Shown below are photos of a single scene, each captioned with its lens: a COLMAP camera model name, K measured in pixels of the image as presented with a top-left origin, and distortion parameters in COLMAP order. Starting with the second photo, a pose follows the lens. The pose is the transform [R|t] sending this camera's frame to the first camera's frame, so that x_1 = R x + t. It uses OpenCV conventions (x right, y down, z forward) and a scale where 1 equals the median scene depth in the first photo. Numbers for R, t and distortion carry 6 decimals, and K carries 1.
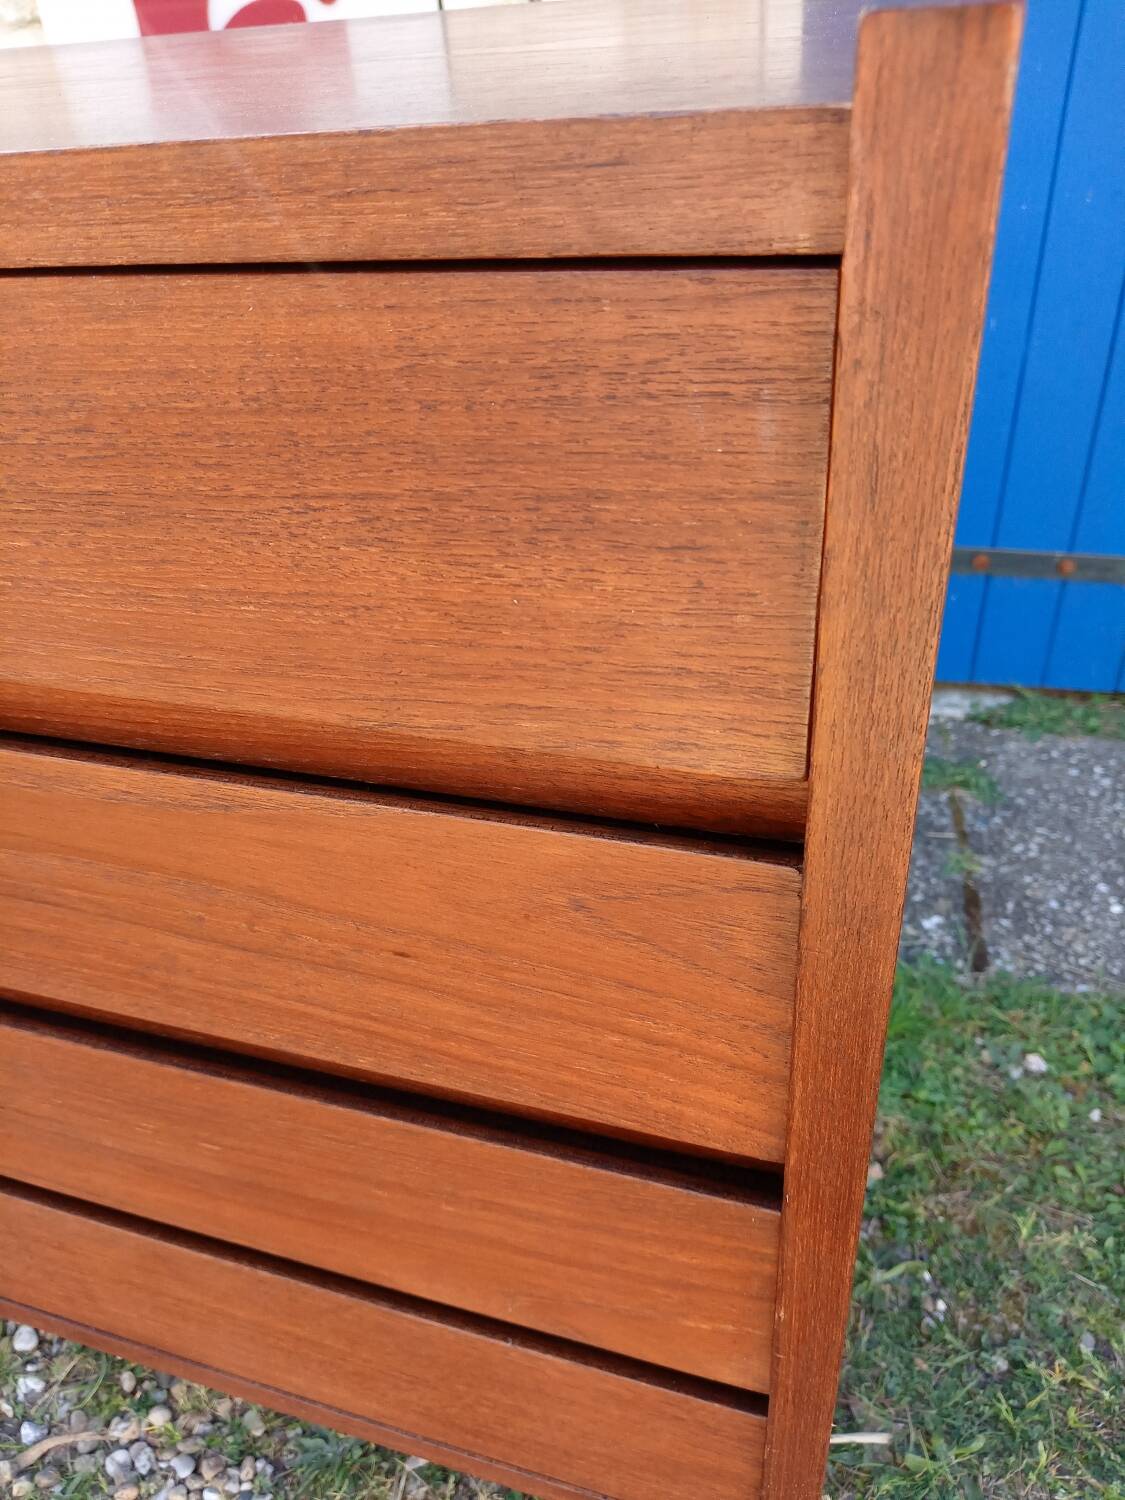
lens RADIAL K [[1155.0, 0, 572.8], [0, 1155.0, 738.2], [0, 0, 1]] dist [0.020139, -0.051965]
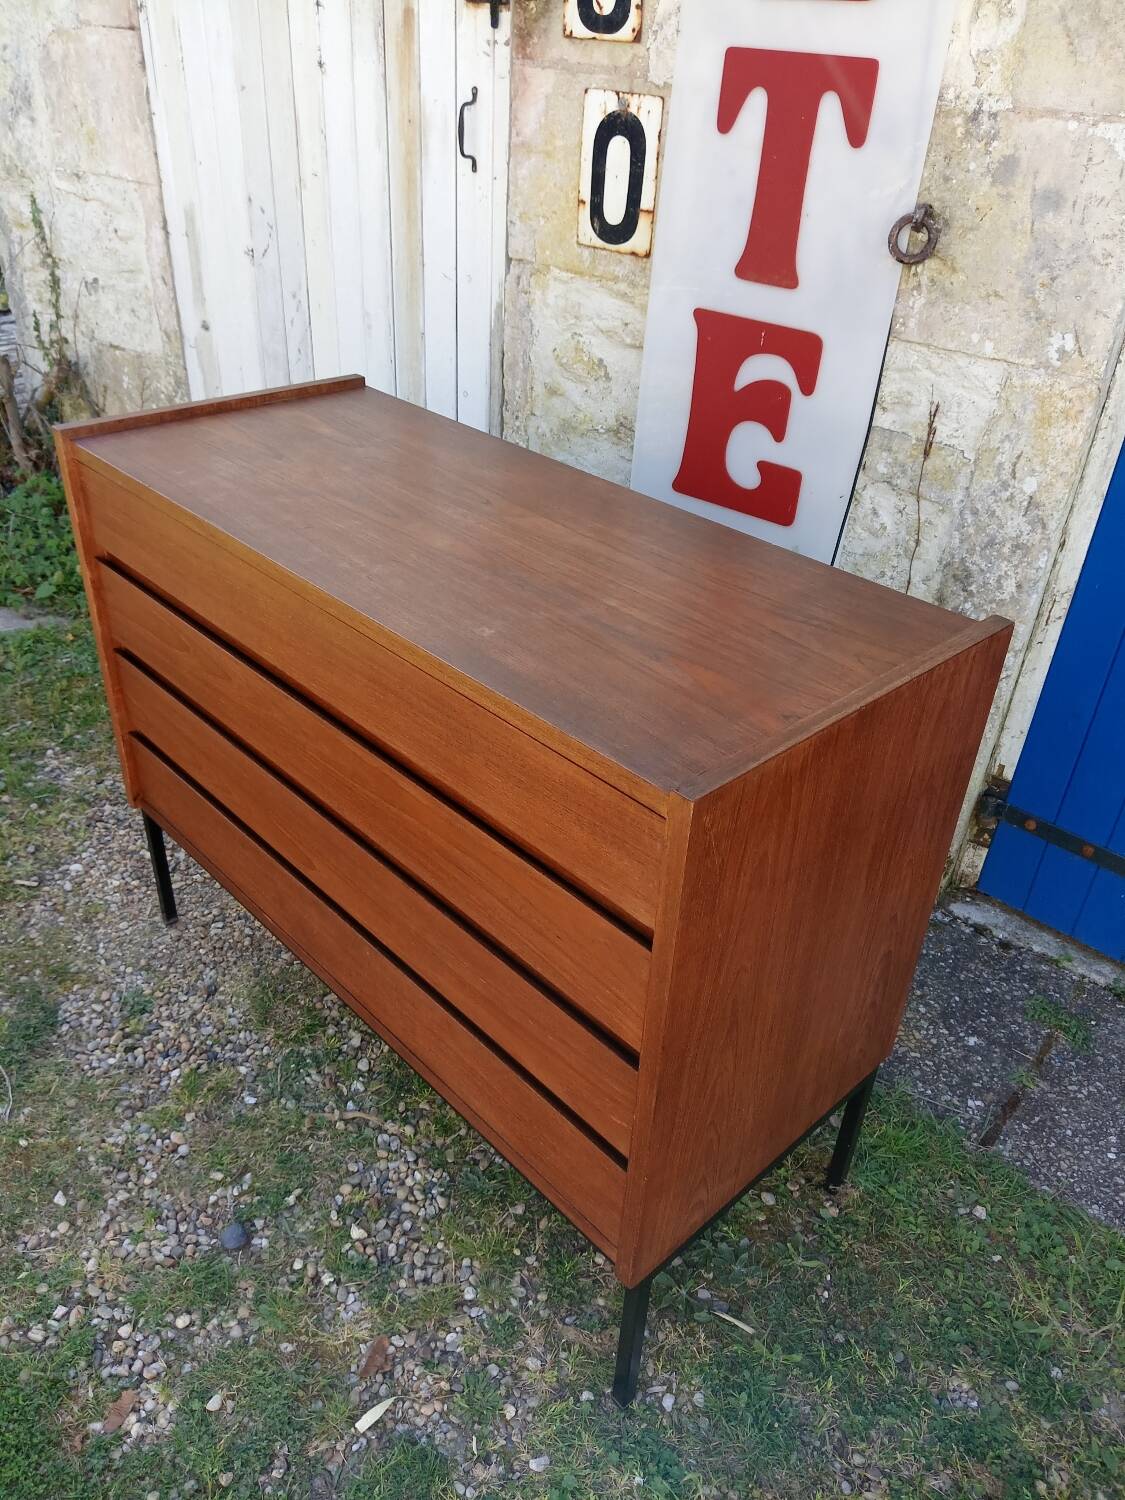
lens RADIAL K [[1155.0, 0, 545.7], [0, 1155.0, 747.9], [0, 0, 1]] dist [0.020139, -0.051965]
pose [[0.866362, 0.350514, -0.355748, 0.297912], [-0.361867, 0.931513, 0.036544, -0.154108], [0.344194, 0.097073, 0.933867, -0.776411]]
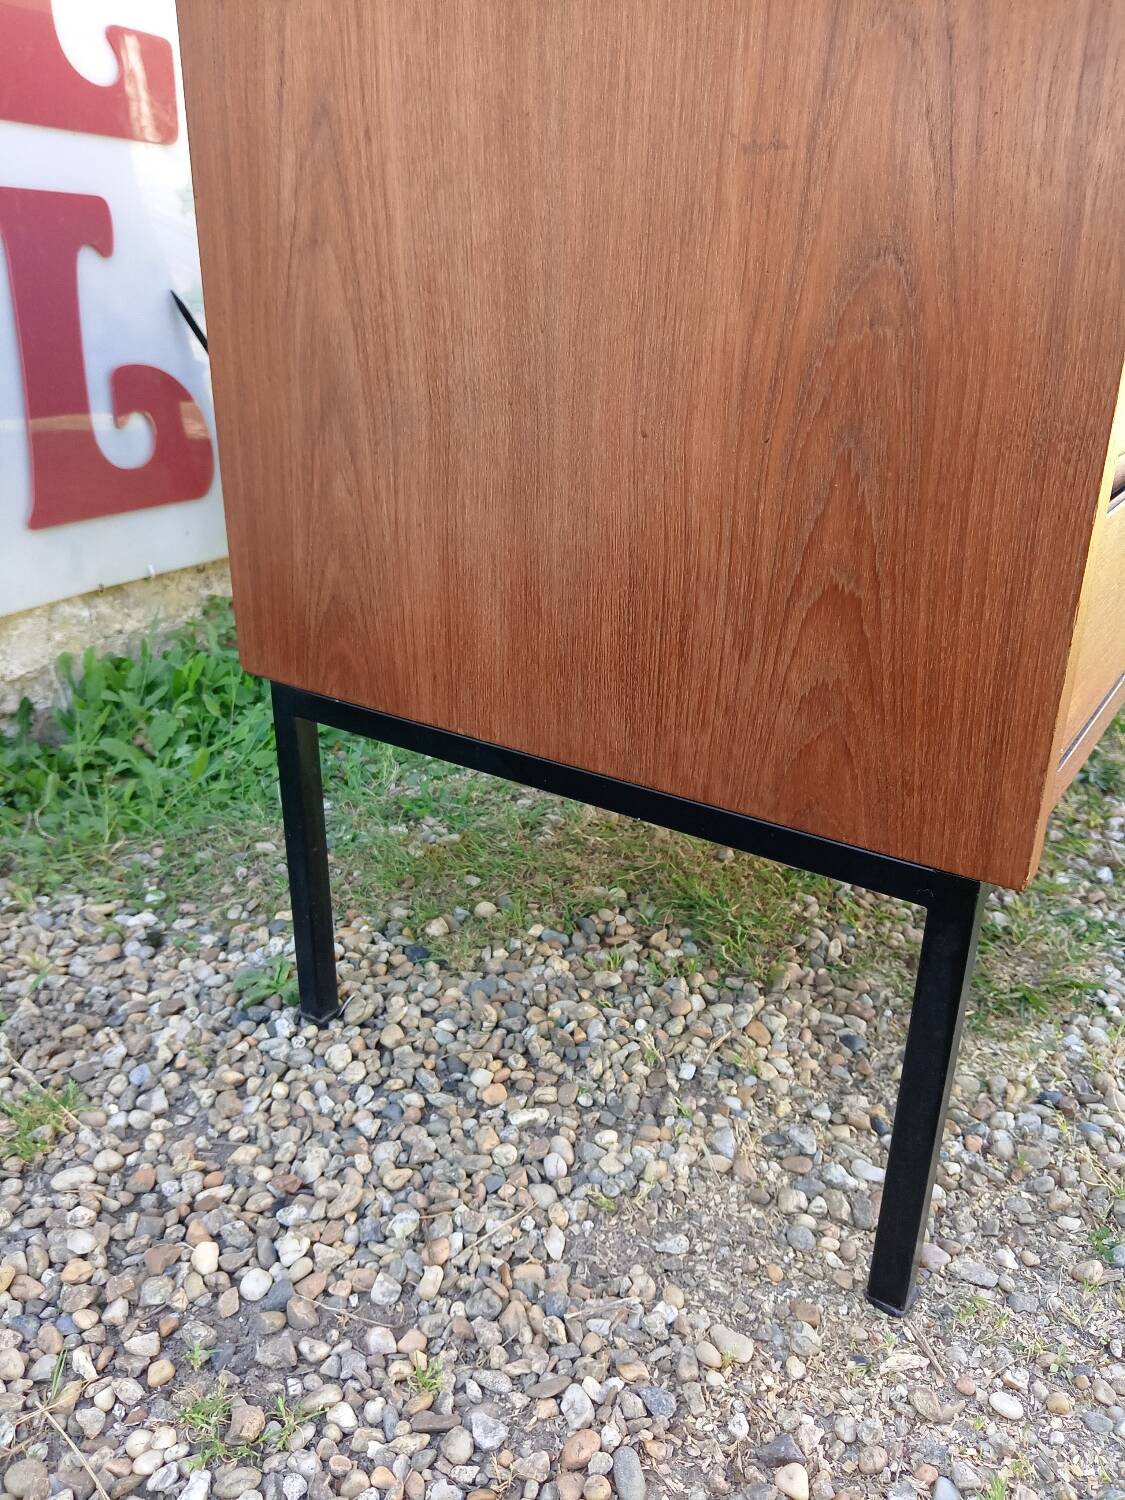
lens RADIAL K [[1155.0, 0, 556.0], [0, 1155.0, 762.9], [0, 0, 1]] dist [0.020139, -0.051965]
pose [[0.277318, -0.299447, 0.912922, -1.679854], [0.518036, 0.846841, 0.120408, 0.067167], [-0.809156, 0.439535, 0.389969, 0.936998]]
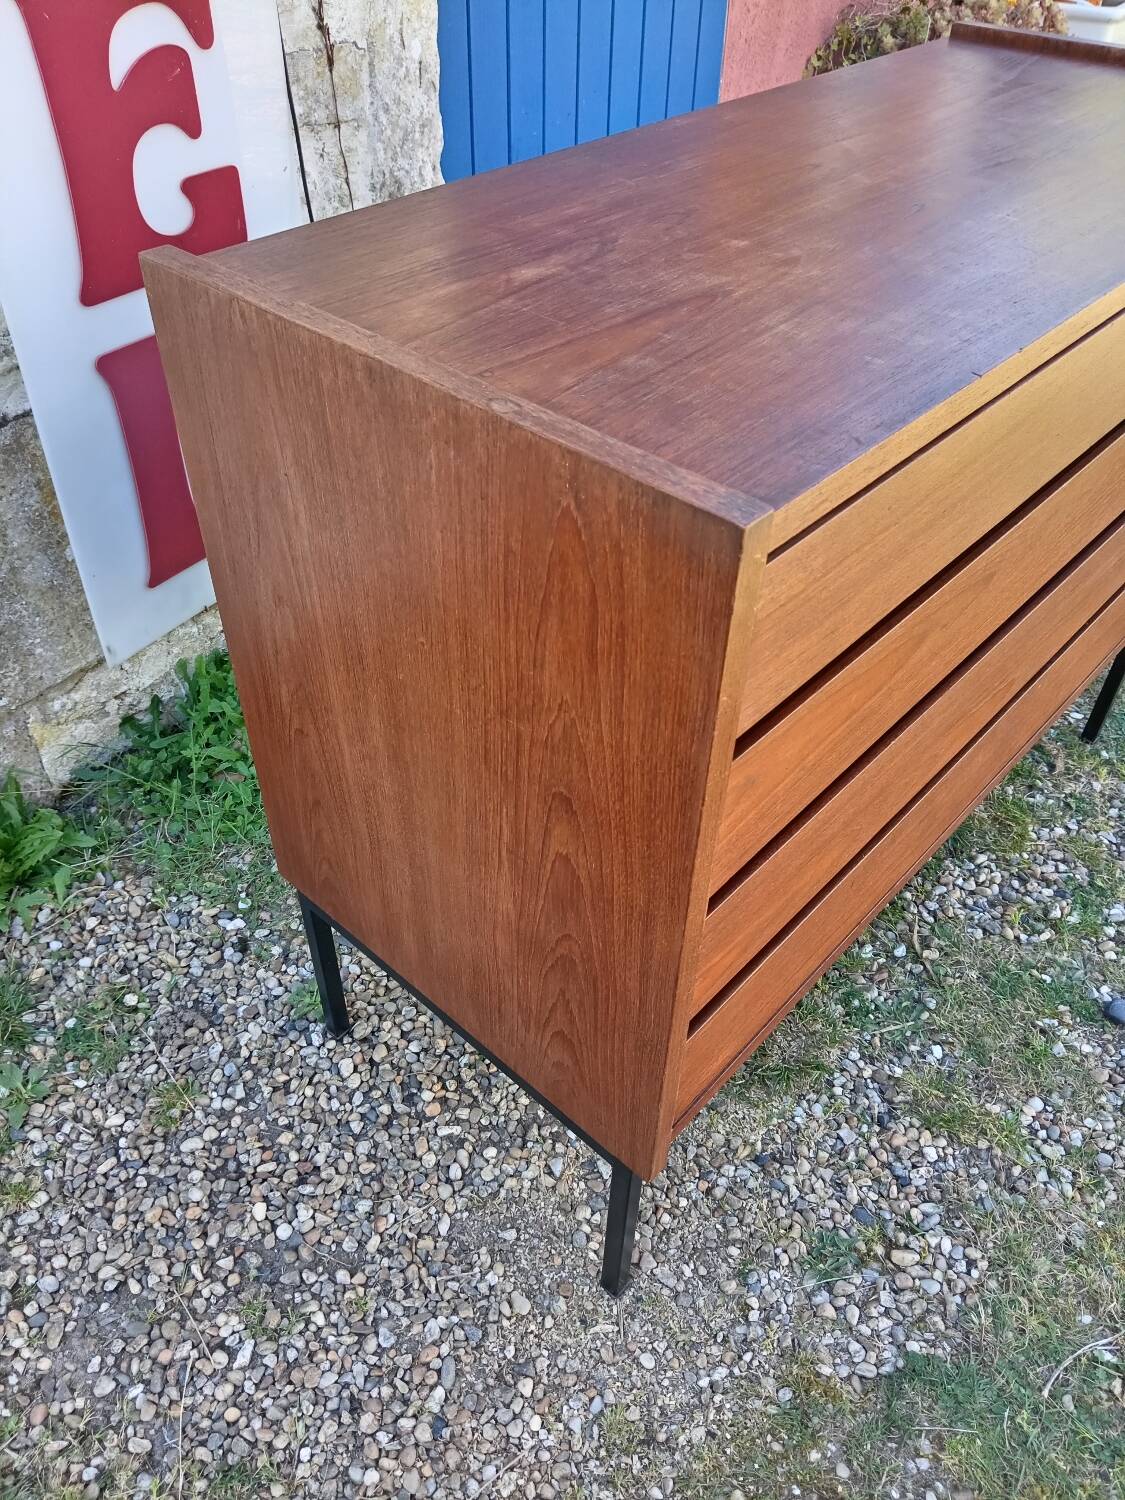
lens RADIAL K [[1155.0, 0, 555.4], [0, 1155.0, 758.2], [0, 0, 1]] dist [0.020139, -0.051965]
pose [[0.405970, -0.553302, 0.727355, -1.727597], [0.479593, 0.806478, 0.345808, -0.434333], [-0.777933, 0.208447, 0.592765, 0.339274]]
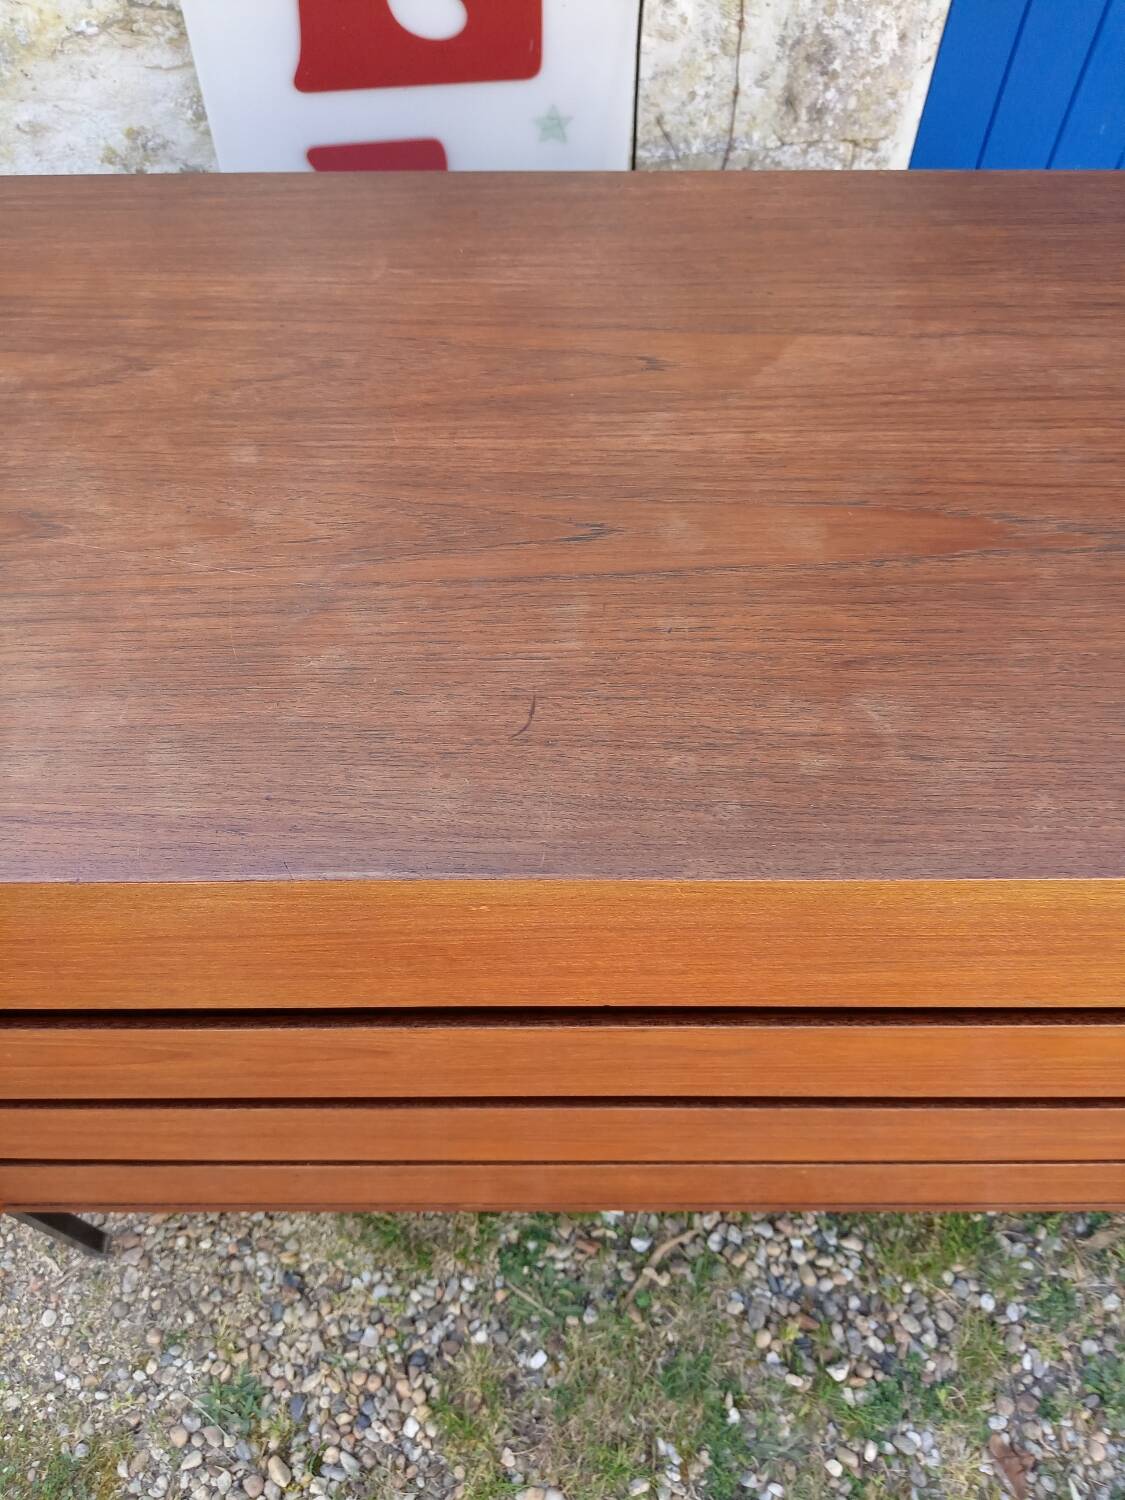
lens RADIAL K [[1155.0, 0, 547.3], [0, 1155.0, 761.2], [0, 0, 1]] dist [0.020139, -0.051965]
pose [[0.948969, -0.223972, 0.222022, -0.747762], [0.126170, 0.914841, 0.383597, -0.445489], [-0.289030, -0.336009, 0.896415, 0.006541]]
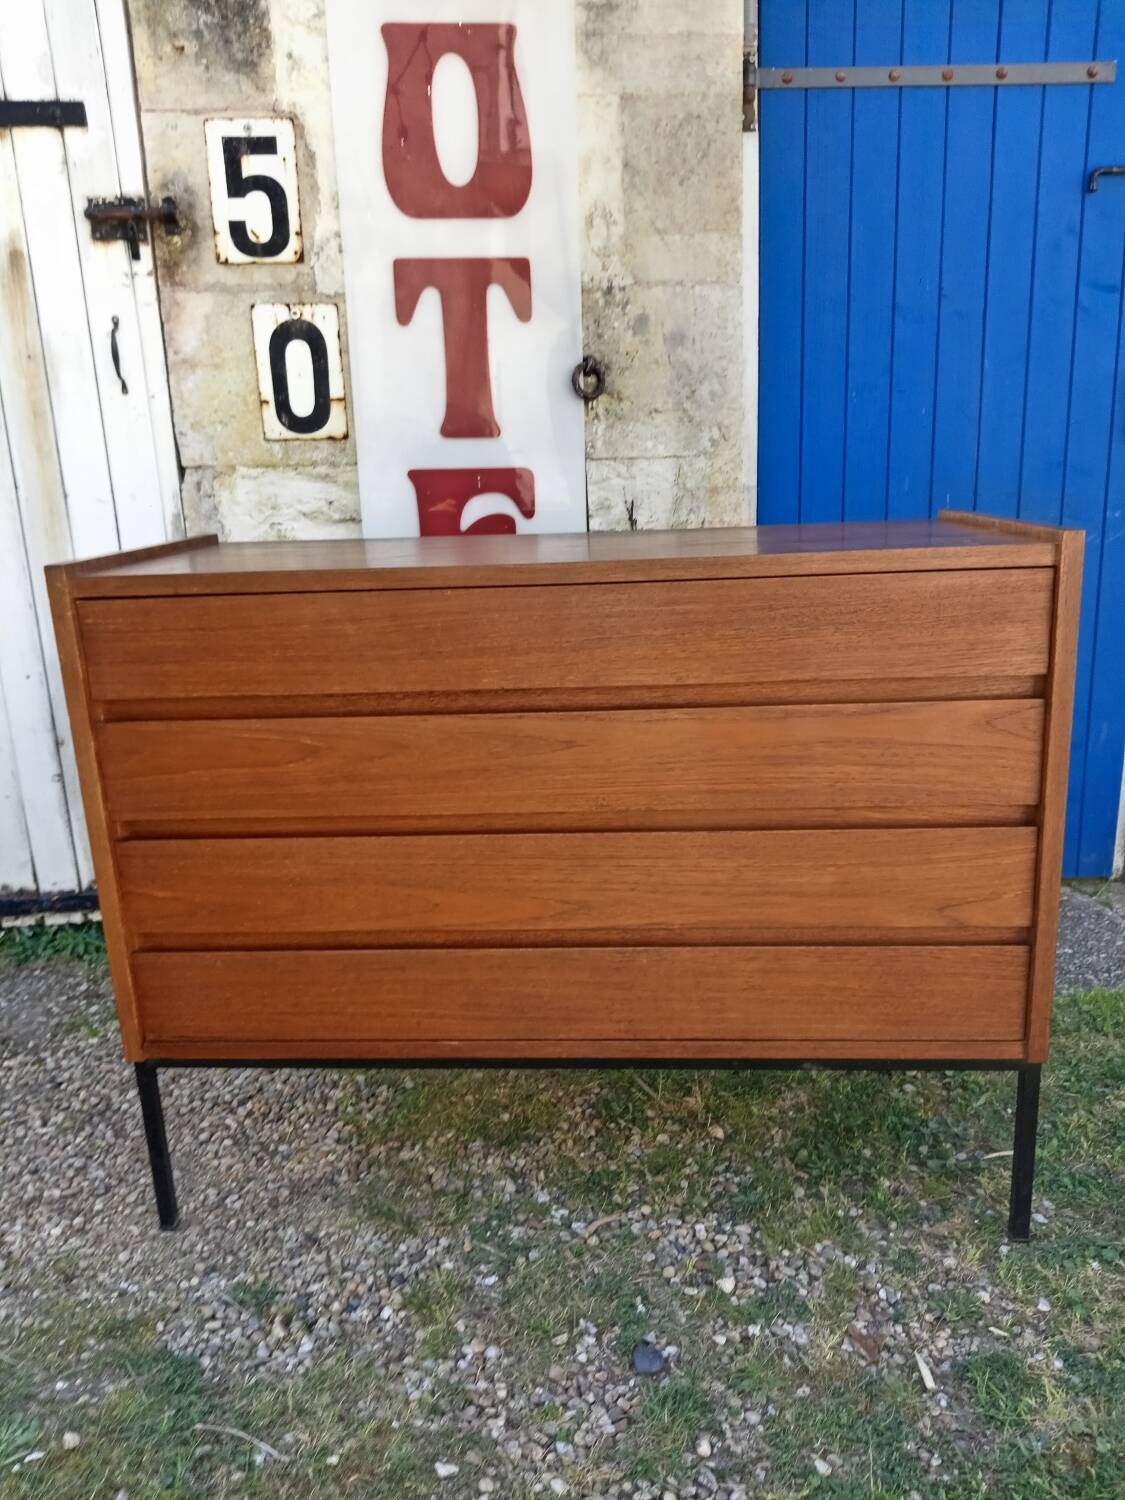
lens RADIAL K [[1155.0, 0, 537.1], [0, 1155.0, 749.4], [0, 0, 1]] dist [0.020139, -0.051965]
pose [[0.969426, -0.025756, 0.244026, -0.936986], [0.109858, 0.934798, -0.337764, 0.511376], [-0.219416, 0.354246, 0.909047, -0.830062]]
